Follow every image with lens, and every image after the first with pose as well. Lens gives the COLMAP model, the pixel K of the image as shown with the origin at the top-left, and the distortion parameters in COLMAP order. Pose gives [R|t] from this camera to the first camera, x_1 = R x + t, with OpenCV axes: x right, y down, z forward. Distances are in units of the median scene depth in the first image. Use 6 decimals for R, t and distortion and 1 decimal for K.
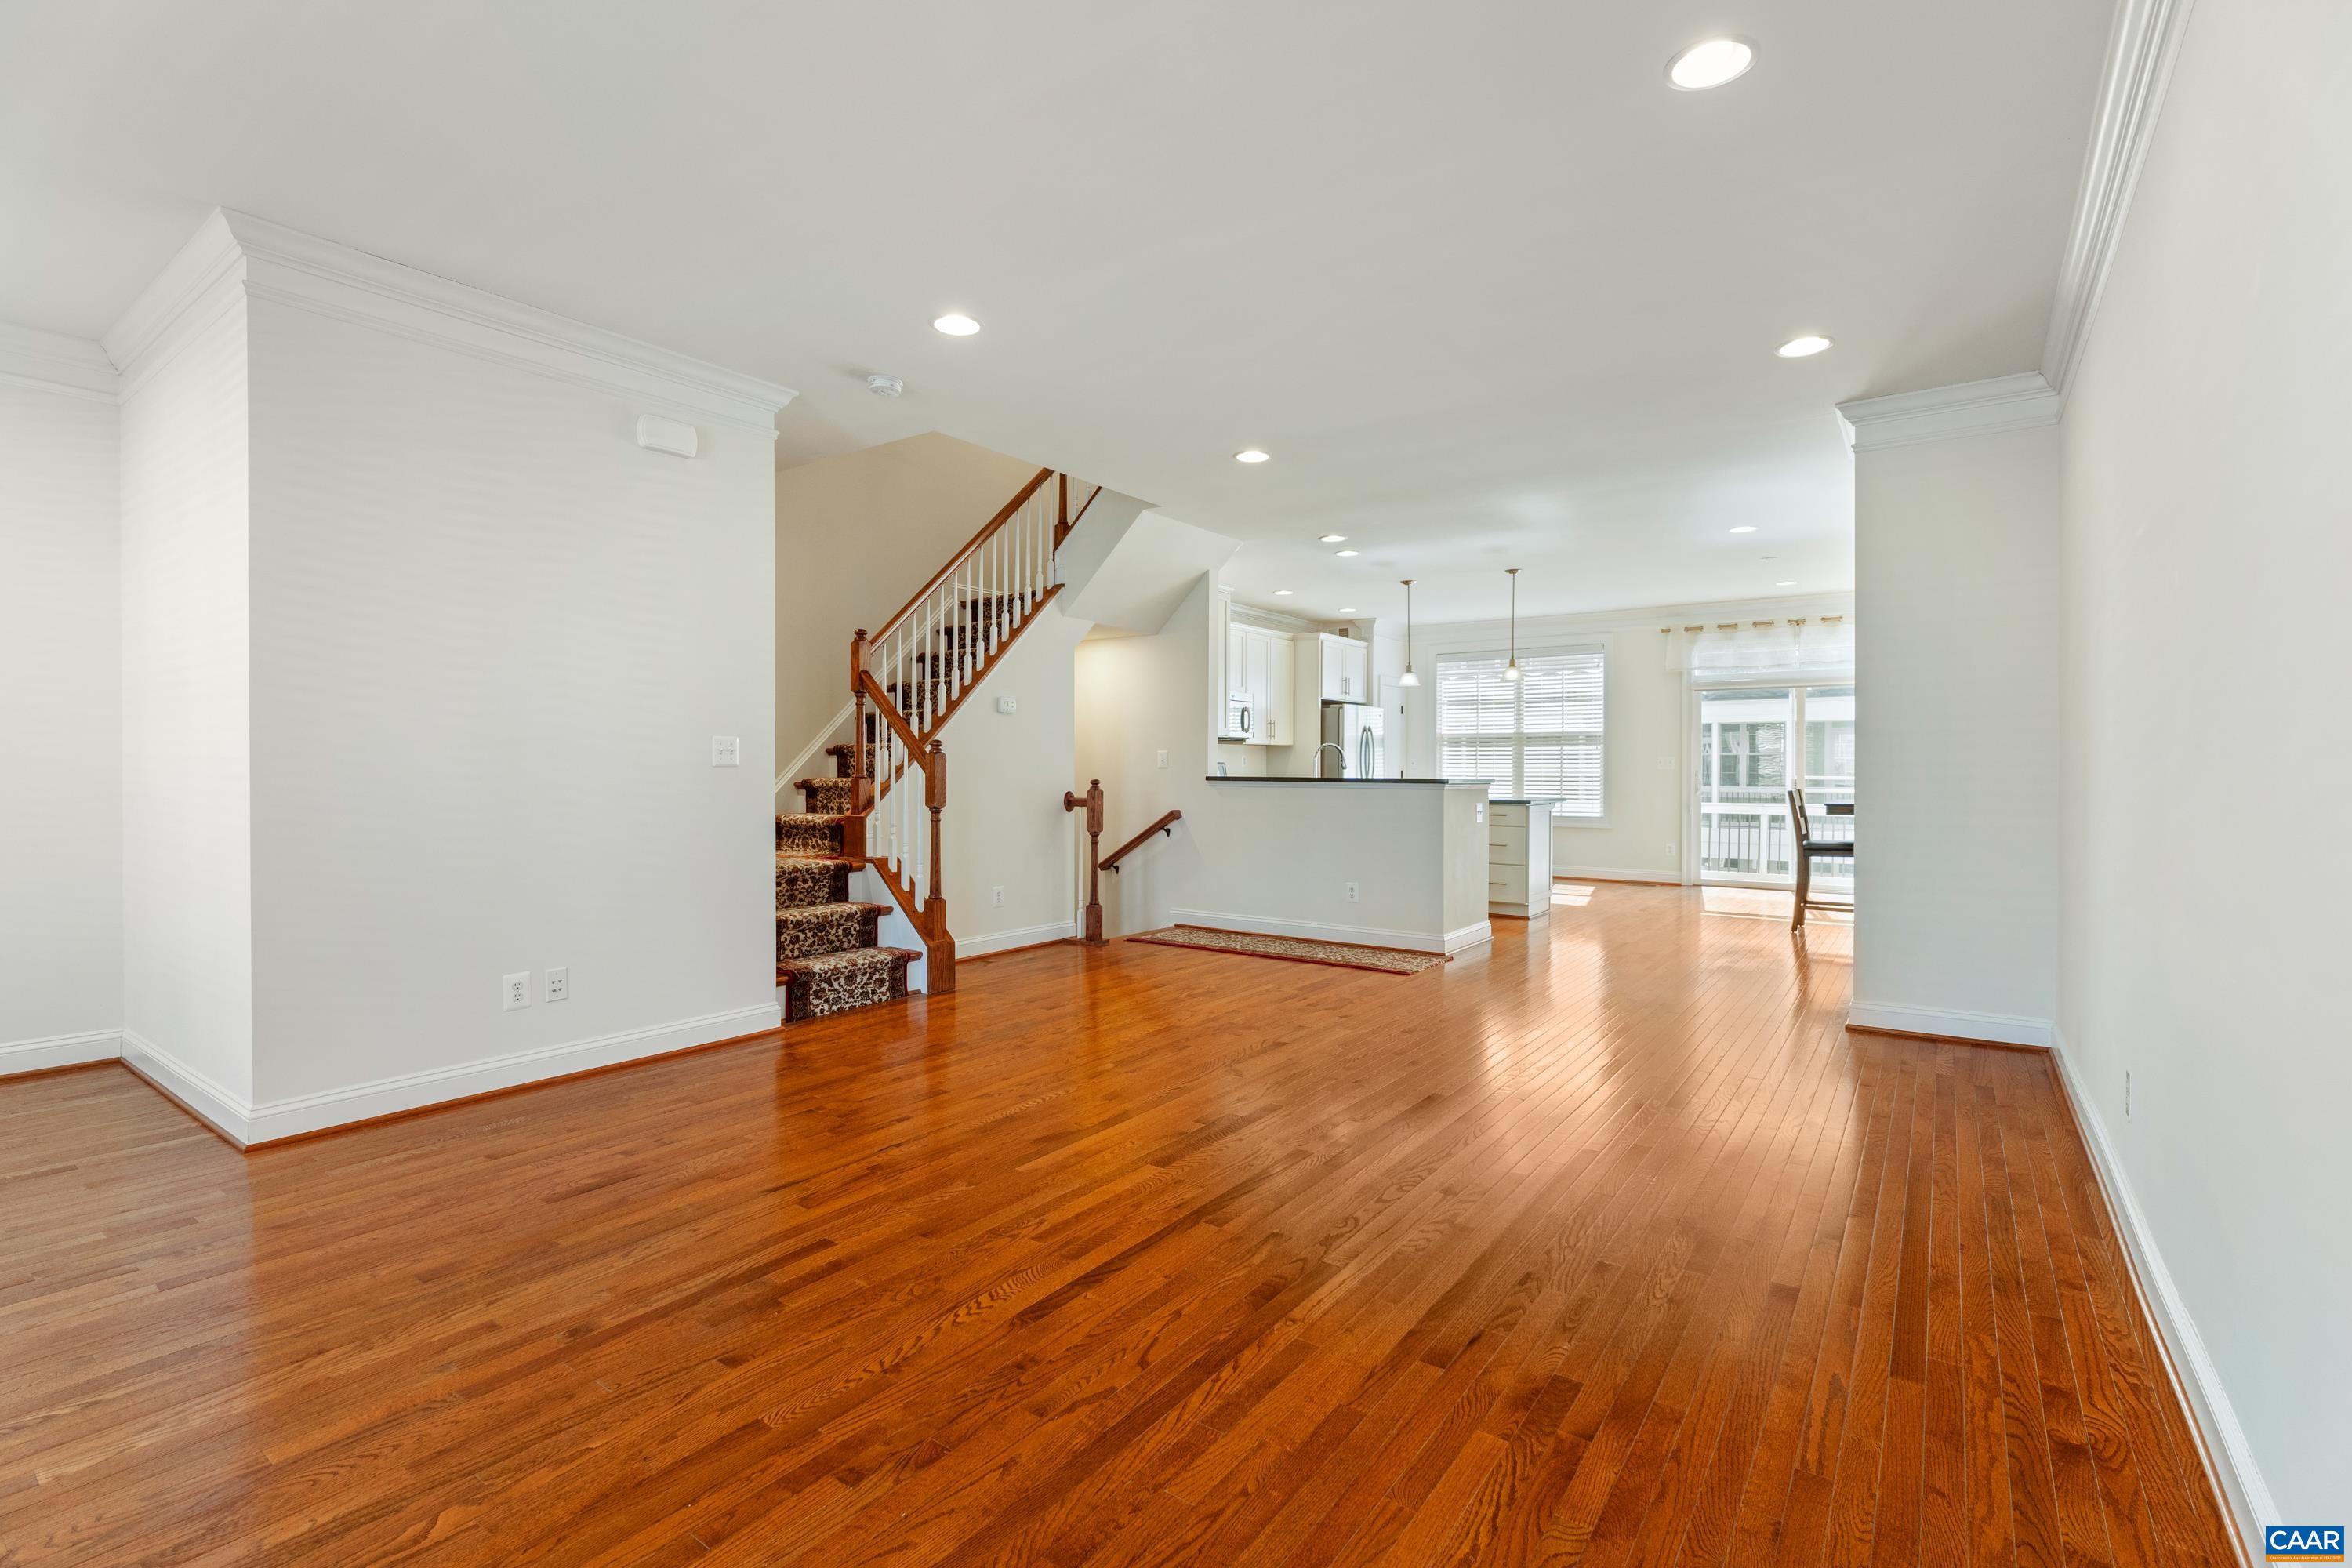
lens RADIAL K [[1065.3, 0, 1174.0], [0, 1065.3, 774.1], [0, 0, 1]] dist [-0.001899, -0.000051]
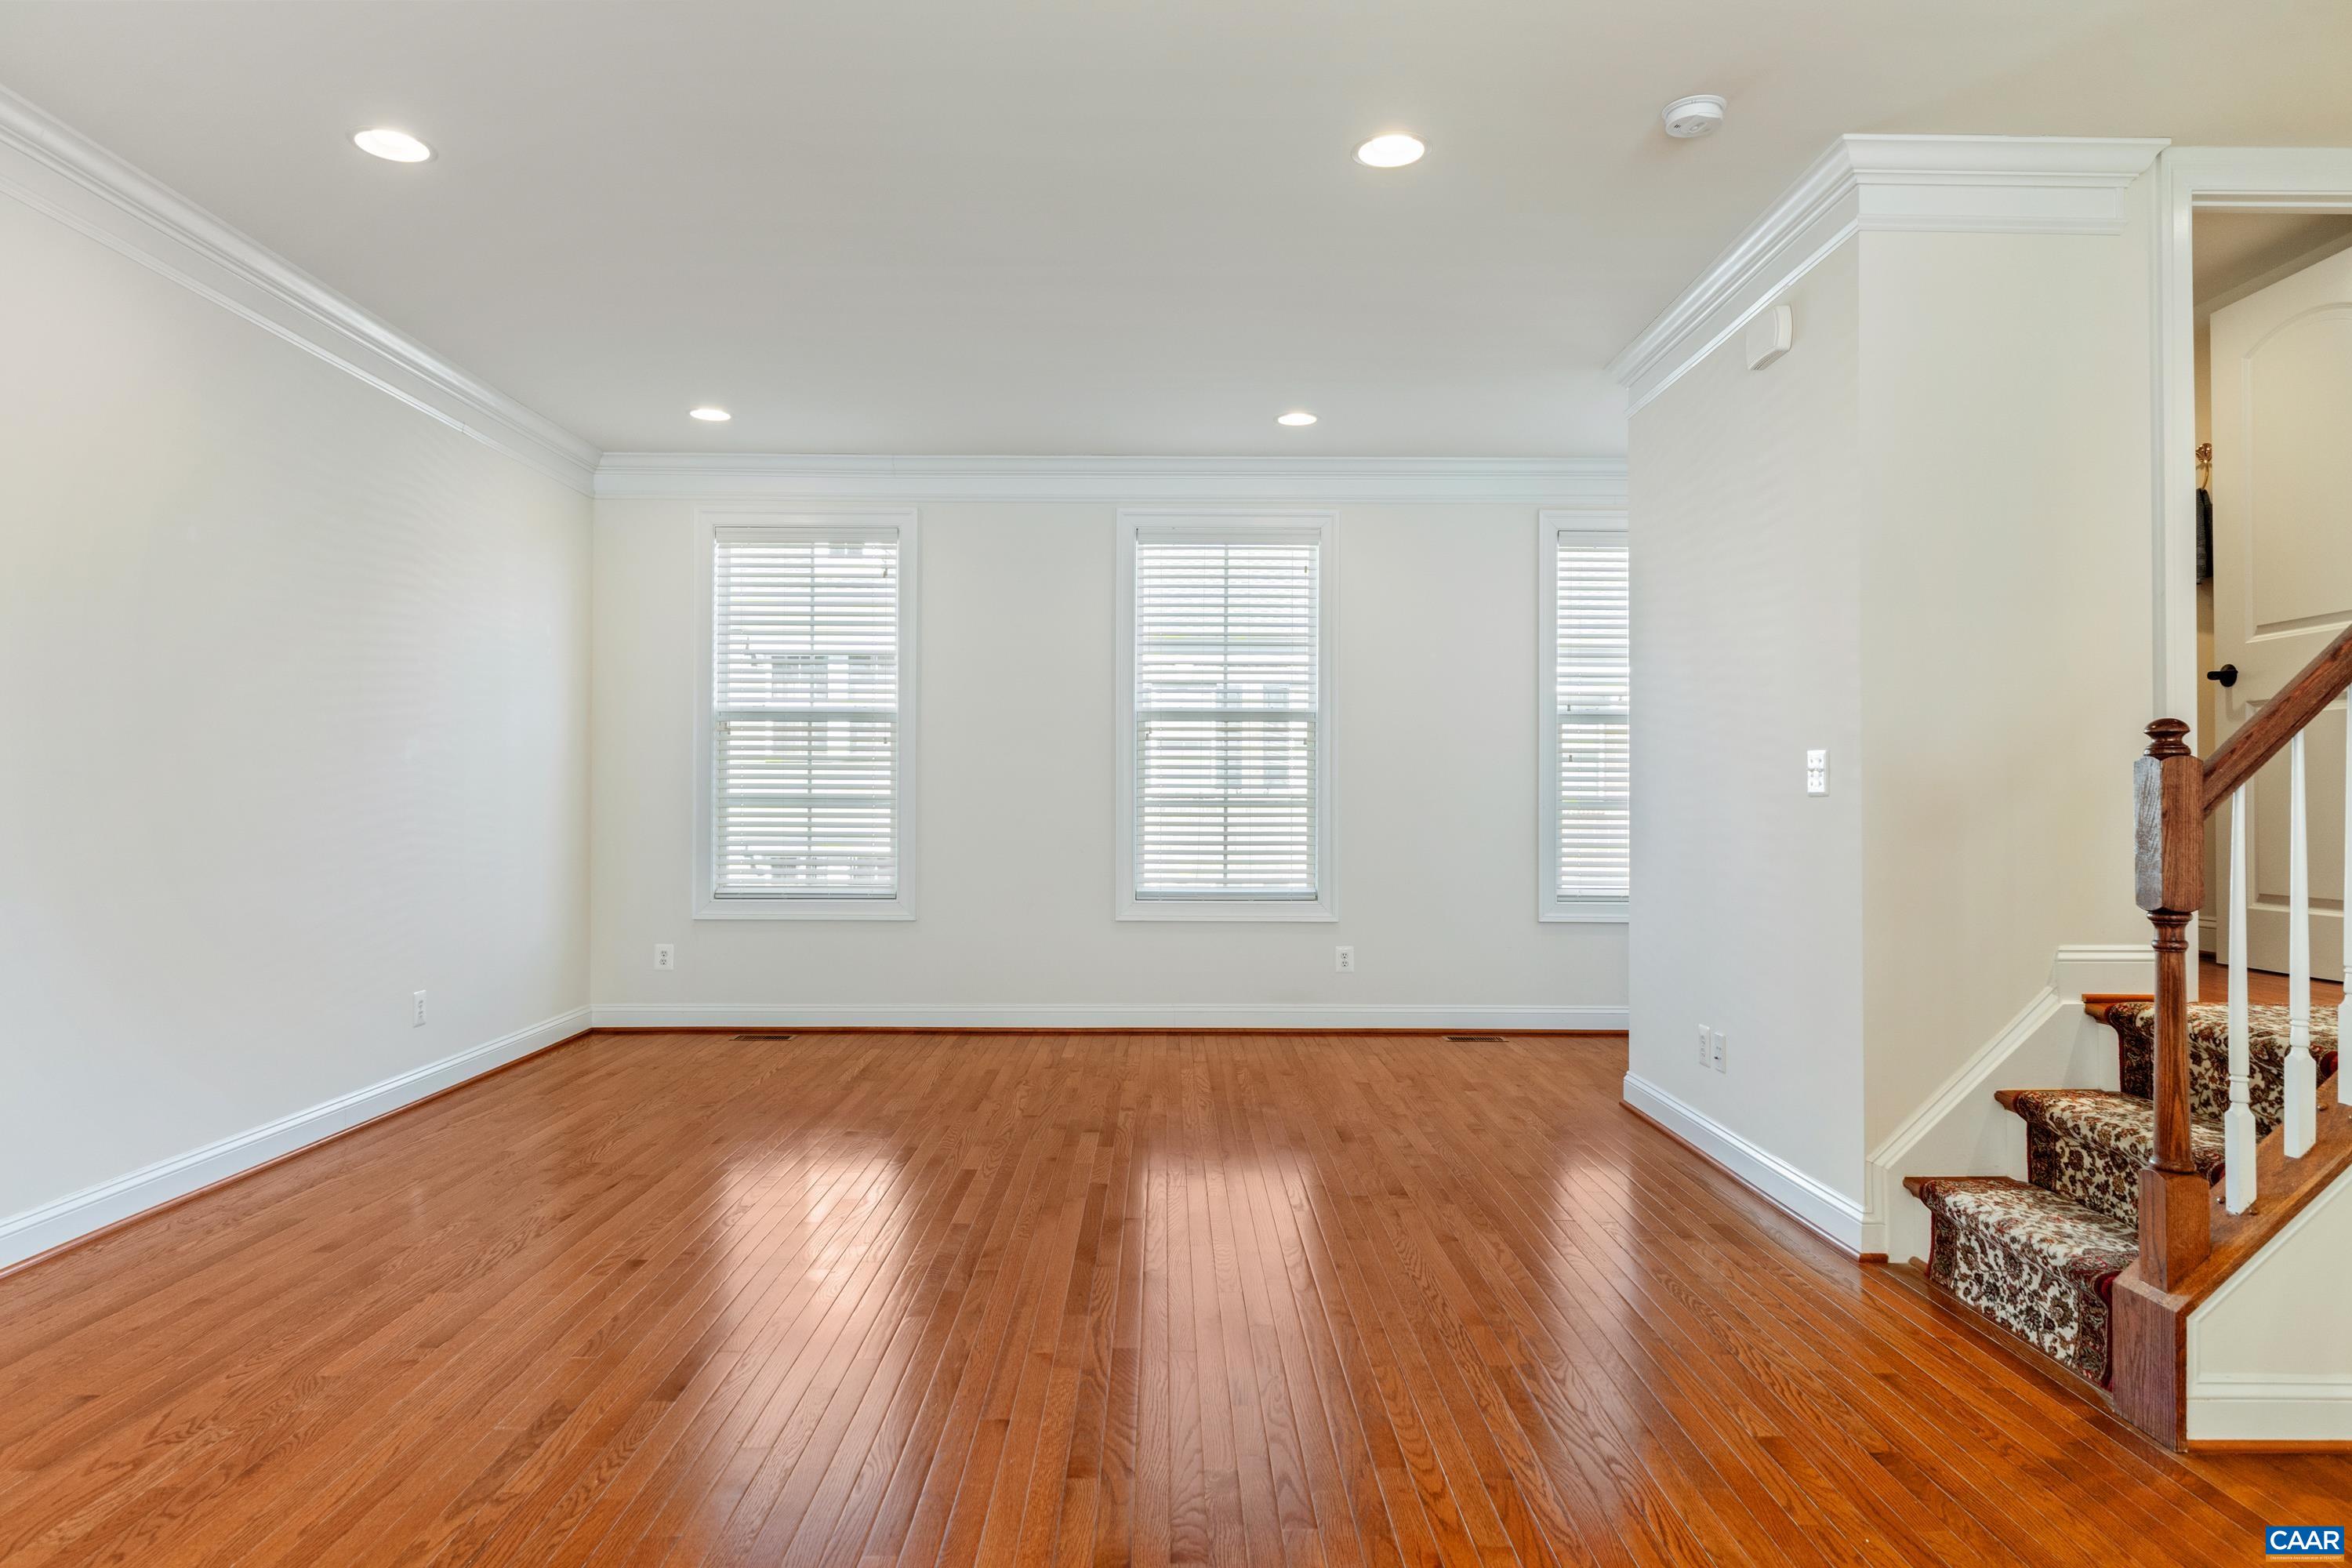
lens RADIAL K [[1419.6, 0, 1178.1], [0, 1419.6, 787.7], [0, 0, 1]] dist [-0.005193, -0.000528]
pose [[-0.808416, -0.003651, -0.588600, 0.339563], [-0.003381, 0.999993, -0.001559, -0.008539], [0.588602, 0.000730, -0.808423, 1.271247]]
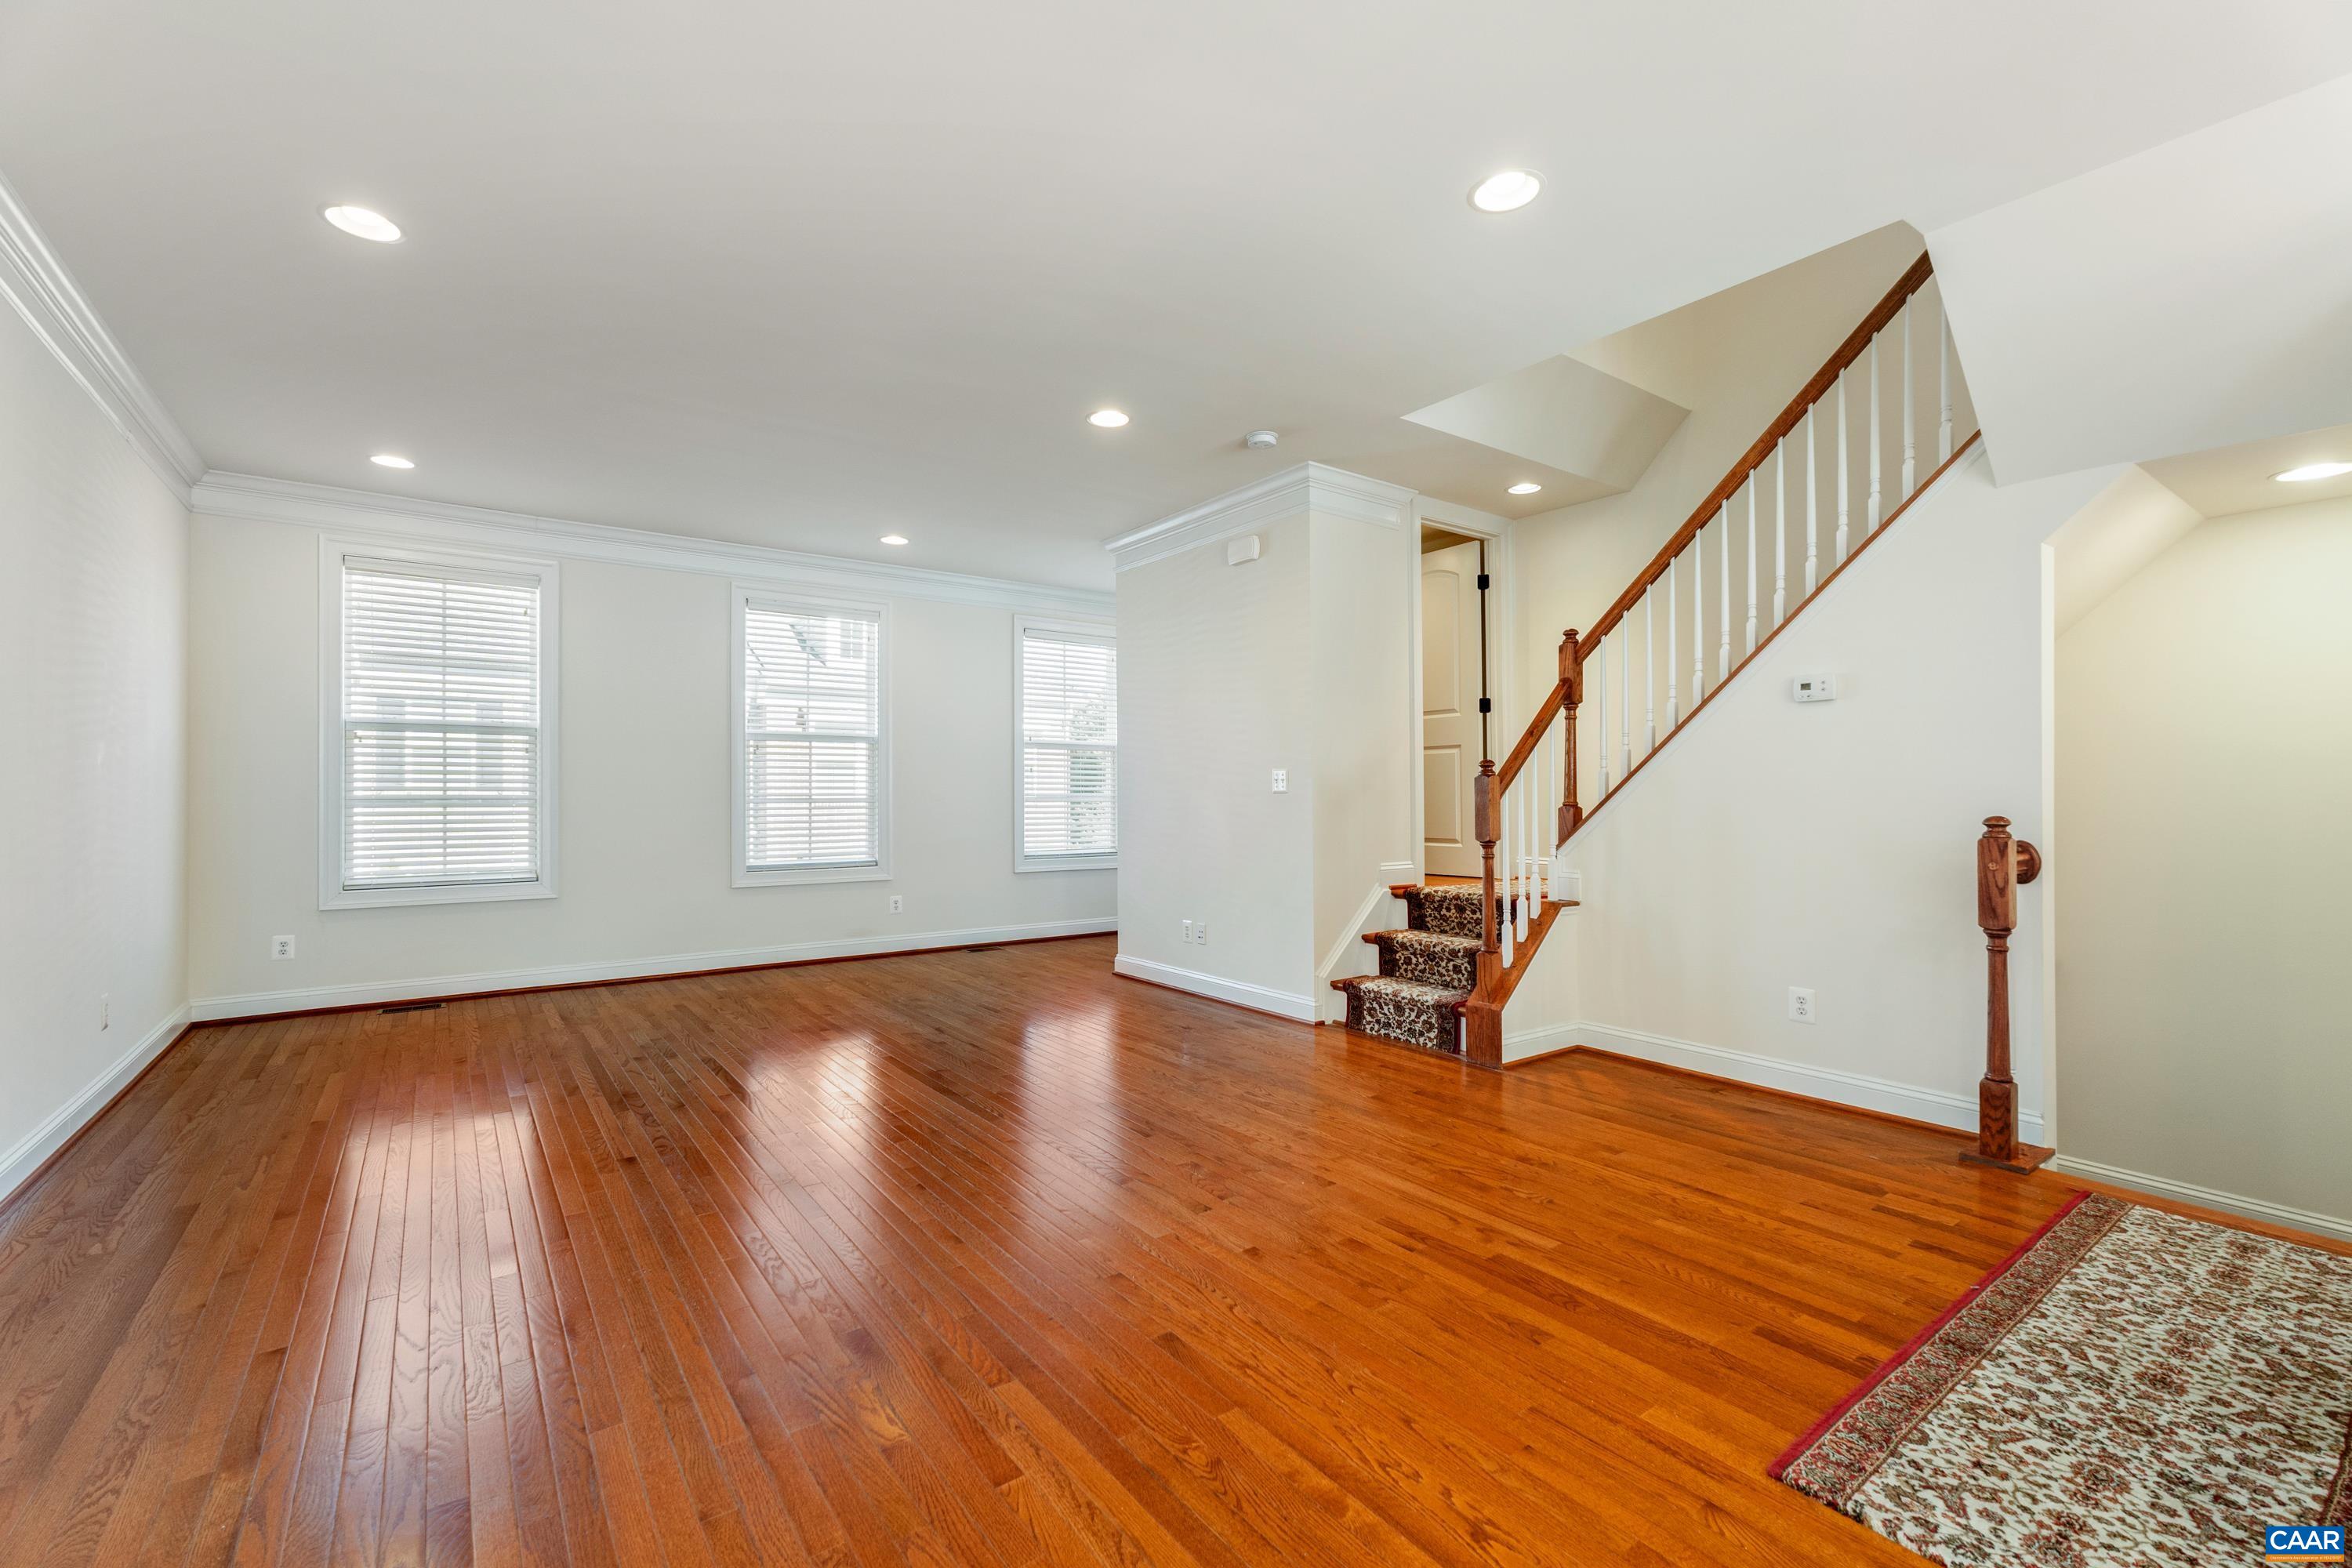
lens RADIAL K [[1001.9, 0, 1169.0], [0, 1001.9, 788.4], [0, 0, 1]] dist [0.004485, 0.000242]
pose [[-0.312148, -0.001474, -0.950032, 0.635131], [-0.000160, 0.999999, -0.001499, -0.009816], [0.950033, -0.000316, -0.312148, 1.079919]]
